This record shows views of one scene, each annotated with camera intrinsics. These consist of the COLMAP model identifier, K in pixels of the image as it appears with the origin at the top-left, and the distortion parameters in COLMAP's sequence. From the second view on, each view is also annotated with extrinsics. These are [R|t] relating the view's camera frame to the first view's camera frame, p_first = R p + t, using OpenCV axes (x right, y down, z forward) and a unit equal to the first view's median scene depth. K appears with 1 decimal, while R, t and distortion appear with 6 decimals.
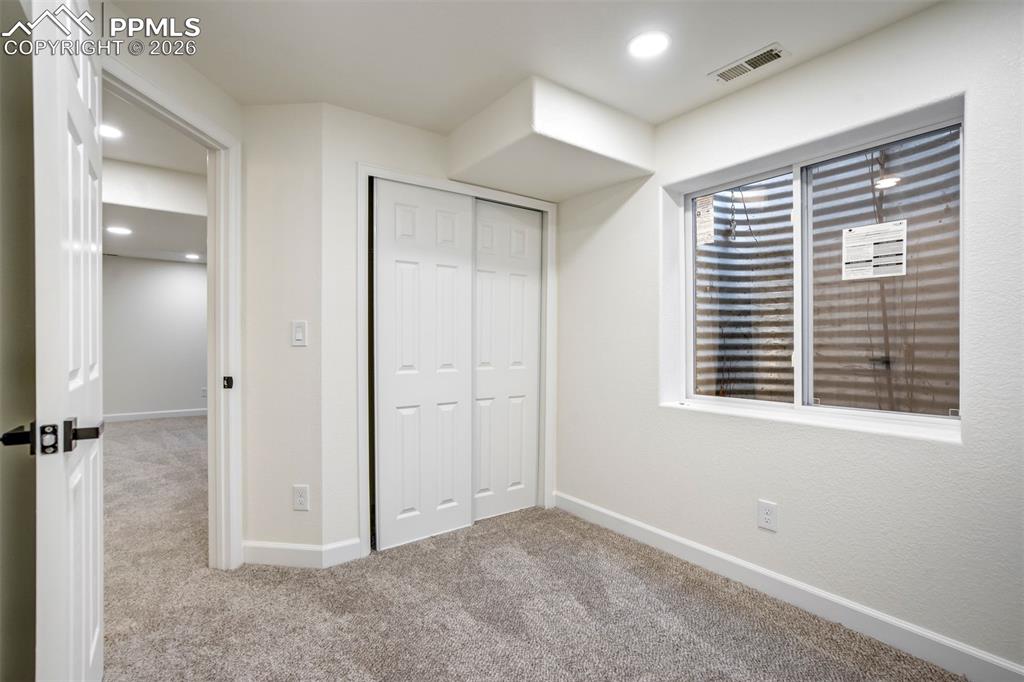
lens RADIAL K [[479.3, 0, 508.1], [0, 479.3, 342.9], [0, 0, 1]] dist [-0.042342, 0.023088]
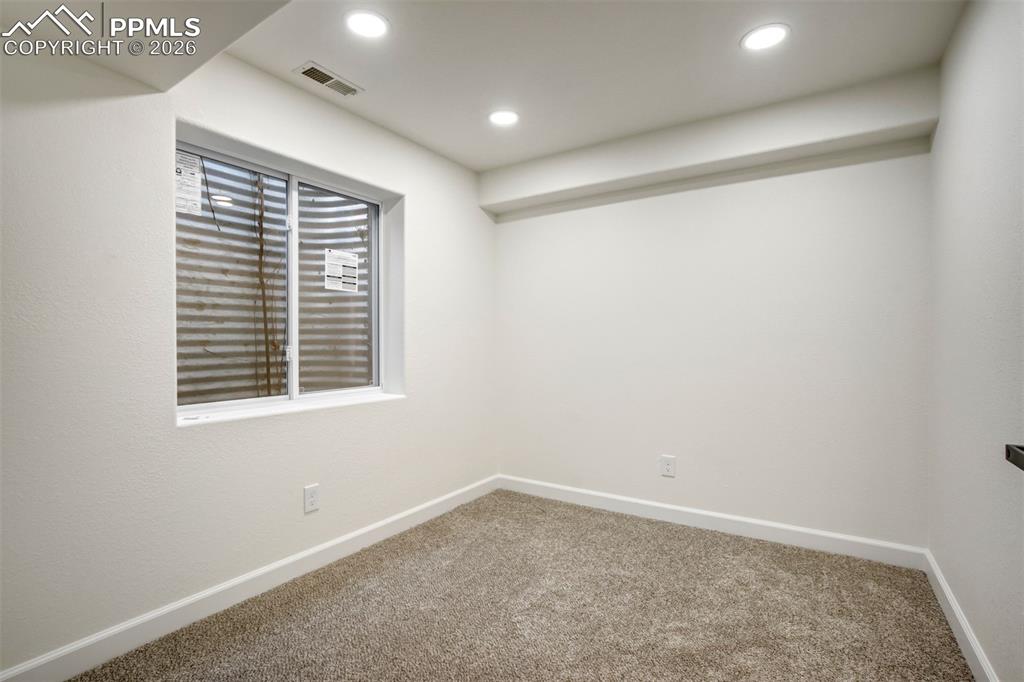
lens RADIAL K [[479.3, 0, 508.1], [0, 479.3, 342.9], [0, 0, 1]] dist [-0.042342, 0.023088]
pose [[-0.347795, -0.003895, 0.937563, -0.587360], [0.001563, 0.999988, 0.004734, 0.004668], [-0.937569, 0.003112, -0.347784, 0.899327]]
